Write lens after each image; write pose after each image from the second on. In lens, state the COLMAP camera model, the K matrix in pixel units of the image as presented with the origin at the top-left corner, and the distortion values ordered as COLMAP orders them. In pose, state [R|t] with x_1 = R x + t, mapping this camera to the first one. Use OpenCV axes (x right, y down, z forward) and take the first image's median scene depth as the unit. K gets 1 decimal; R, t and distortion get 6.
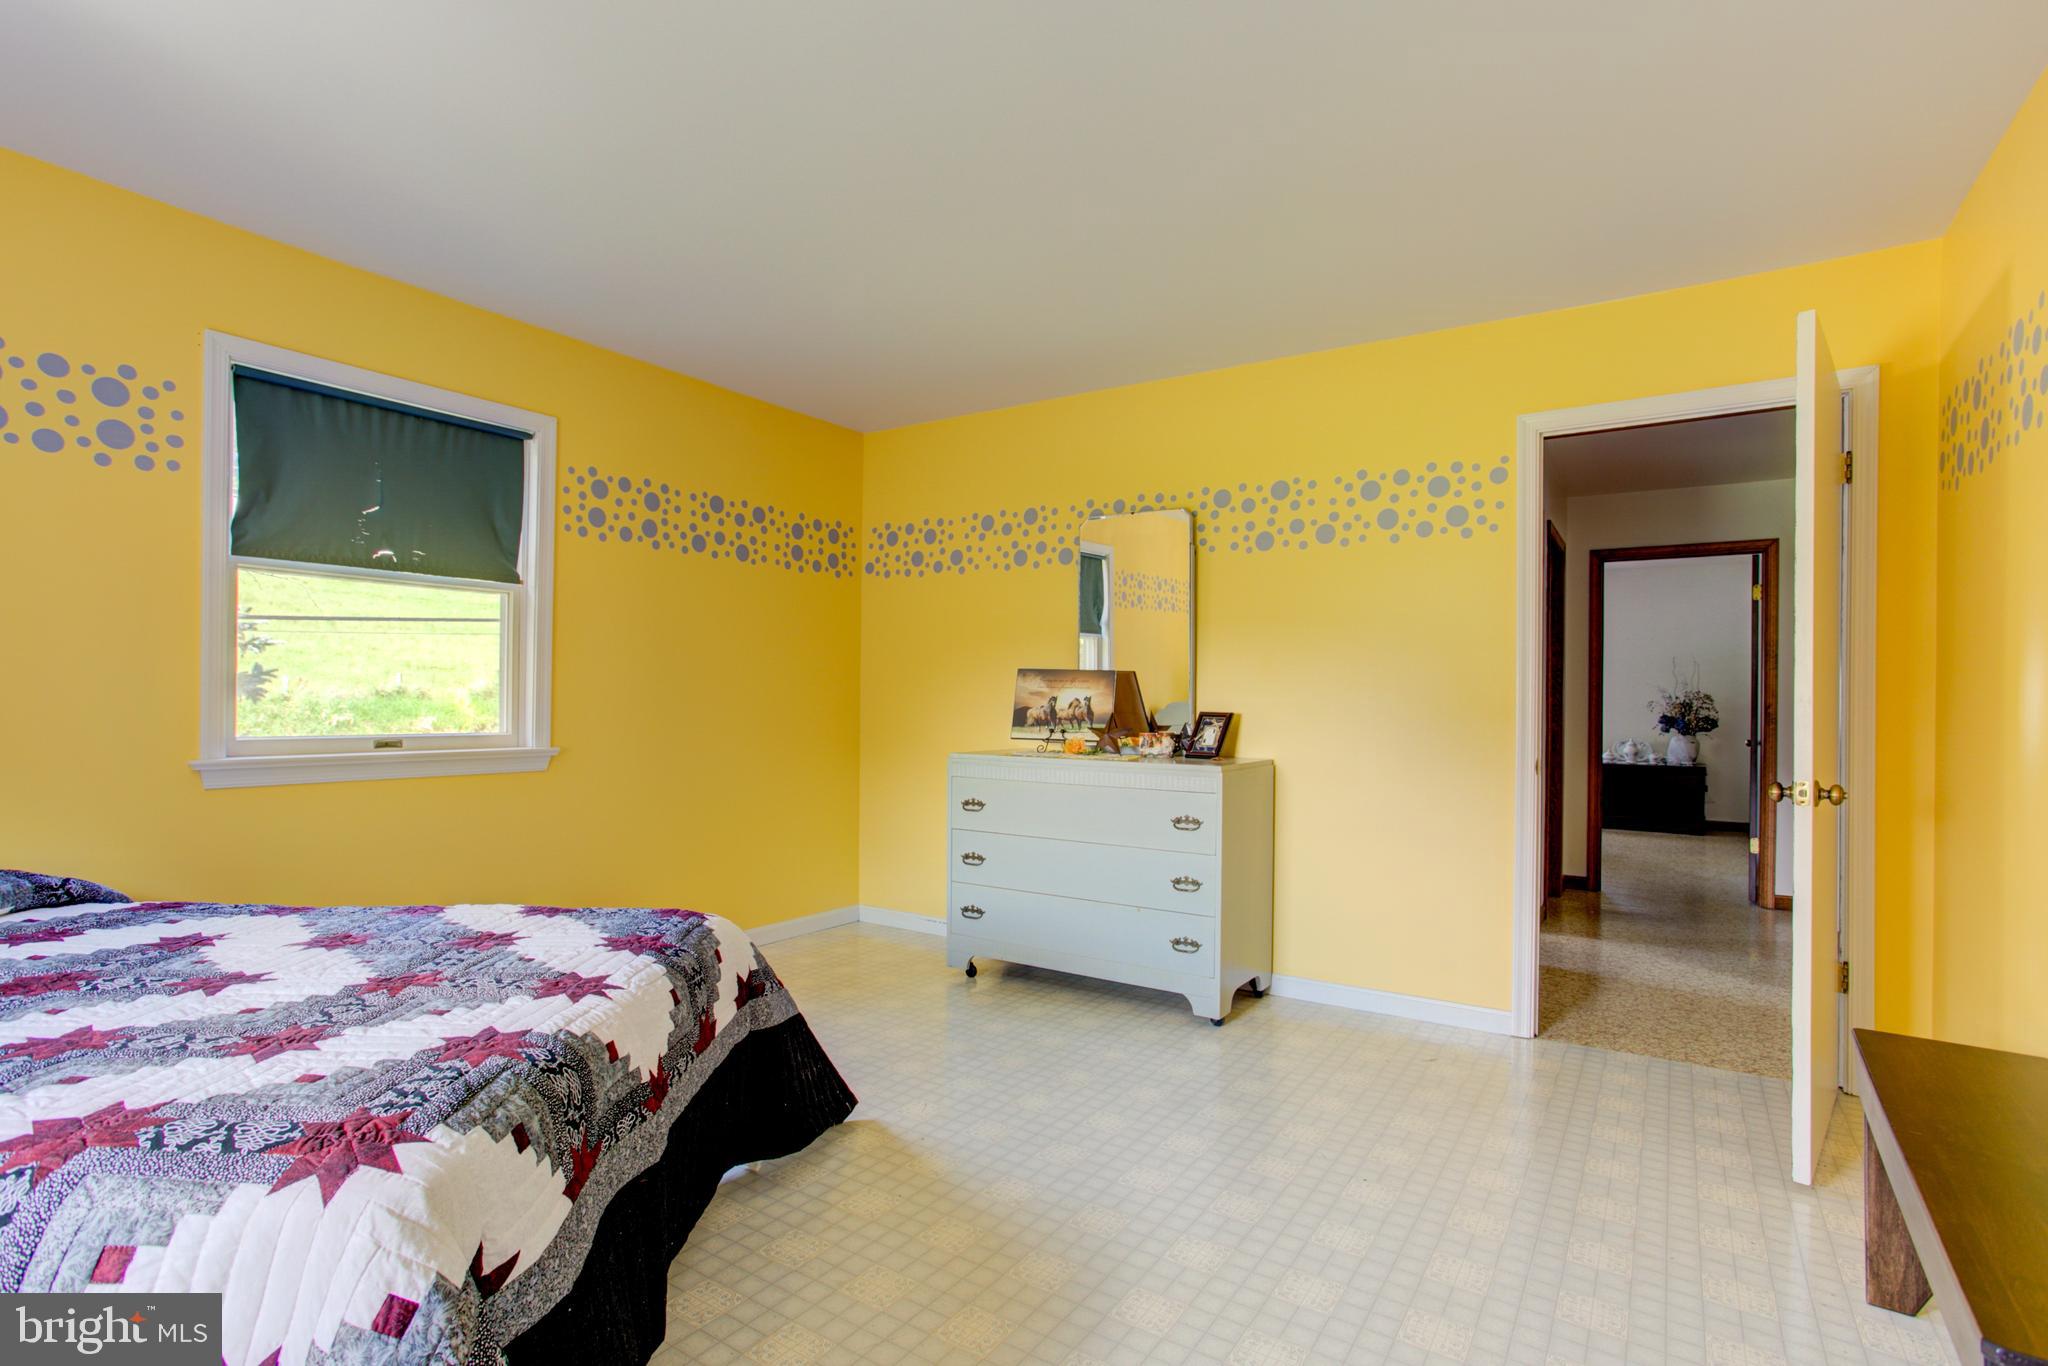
lens RADIAL K [[1005.6, 0, 1027.4], [0, 1005.6, 691.9], [0, 0, 1]] dist [-0.057713, 0.035127]
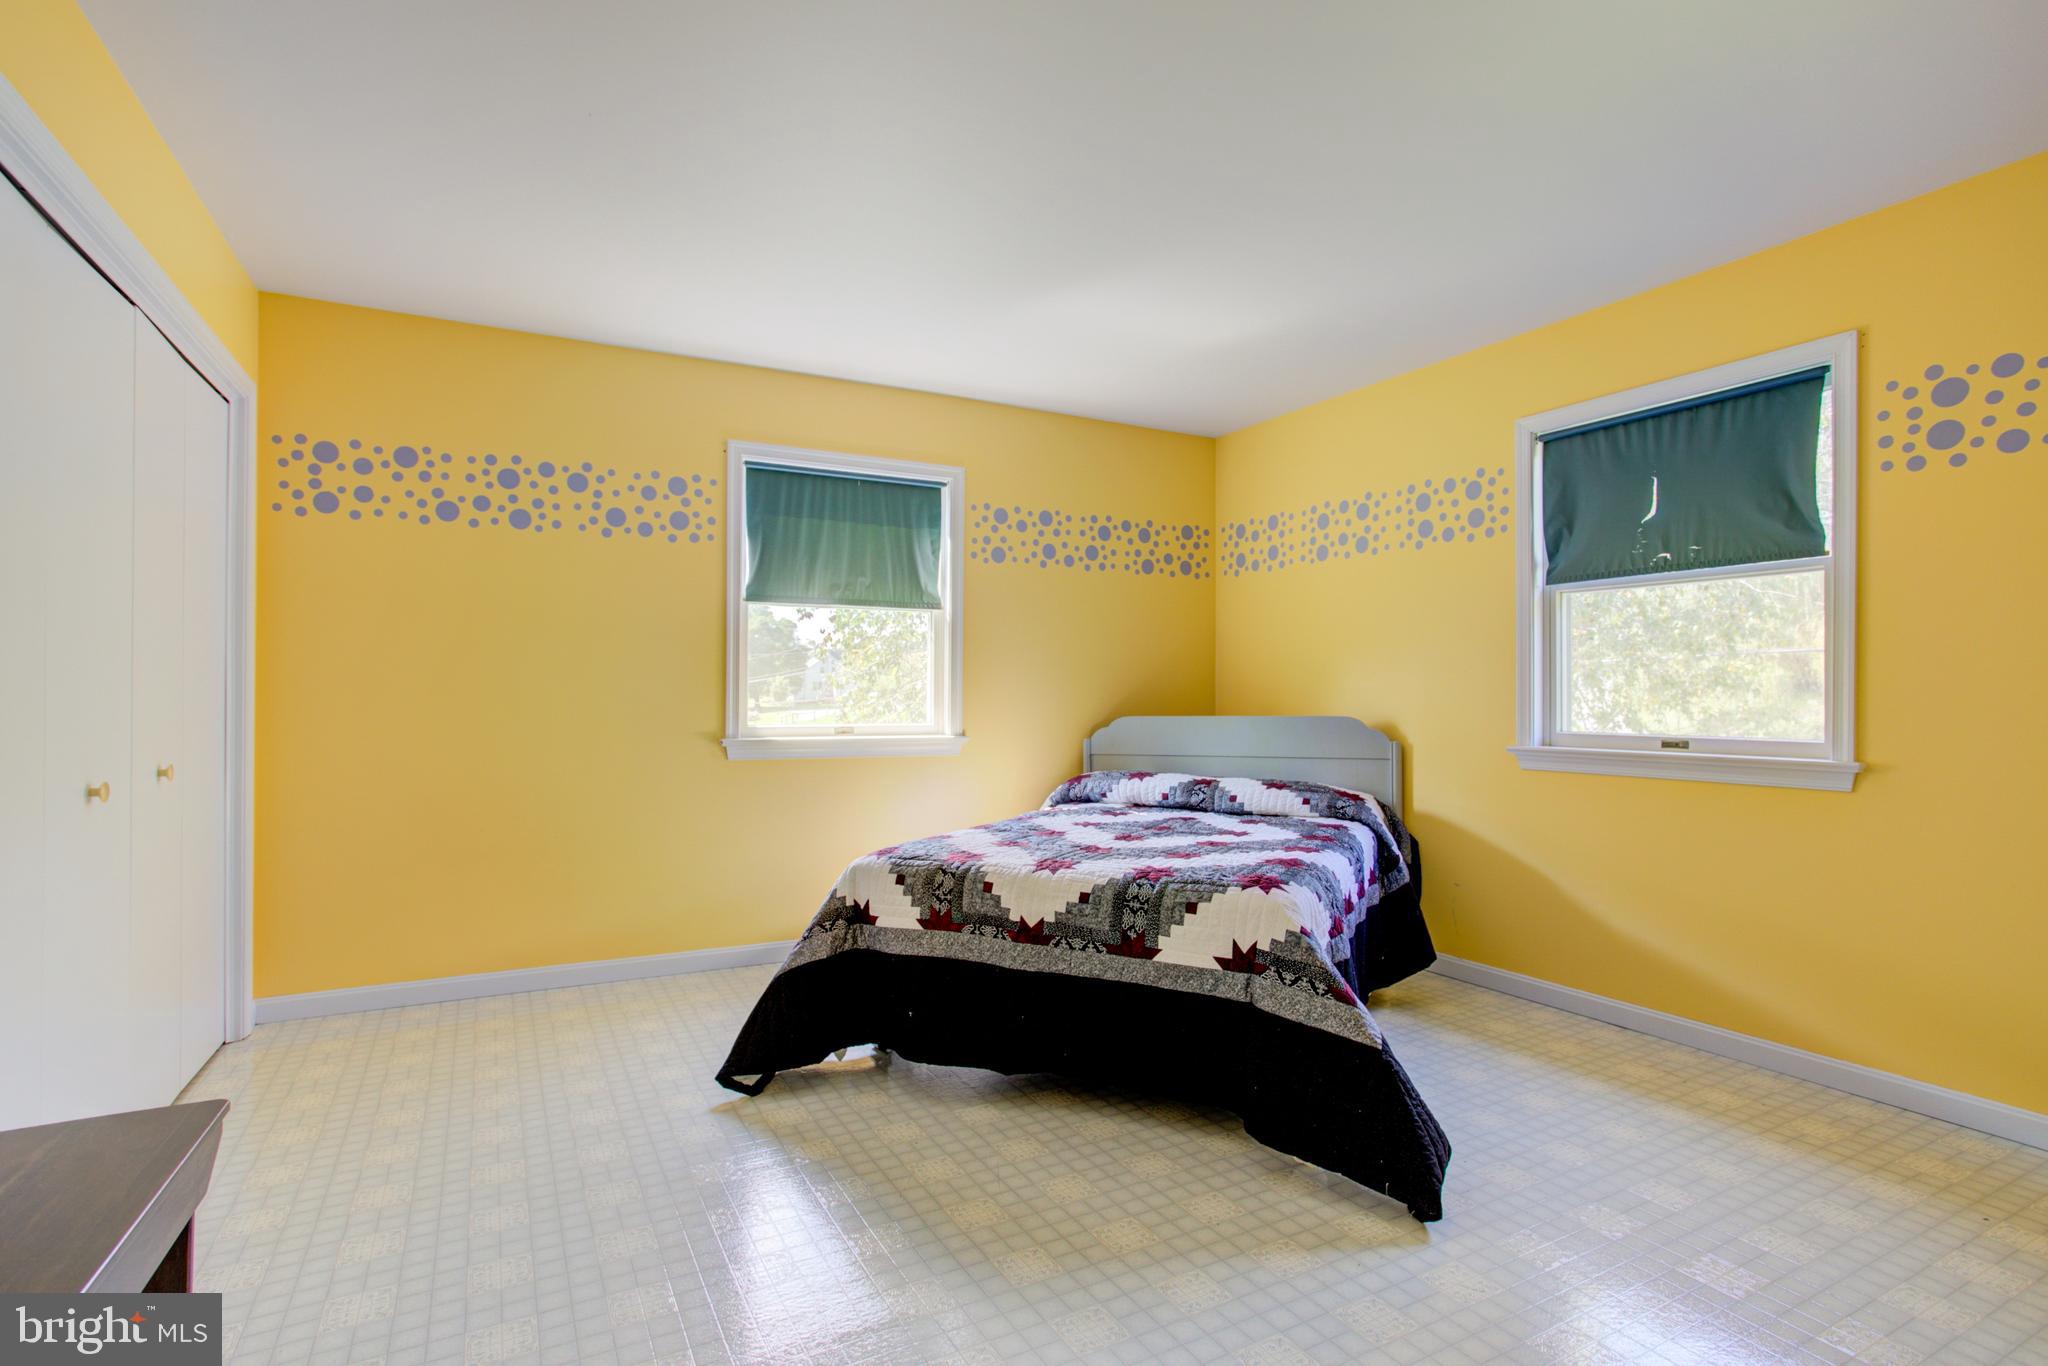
lens RADIAL K [[1005.6, 0, 1027.4], [0, 1005.6, 691.9], [0, 0, 1]] dist [-0.057713, 0.035127]
pose [[-0.475027, -0.010754, -0.879906, 0.681221], [0.005323, 0.999872, -0.015094, 0.013633], [0.879955, -0.011854, -0.474909, 1.115326]]
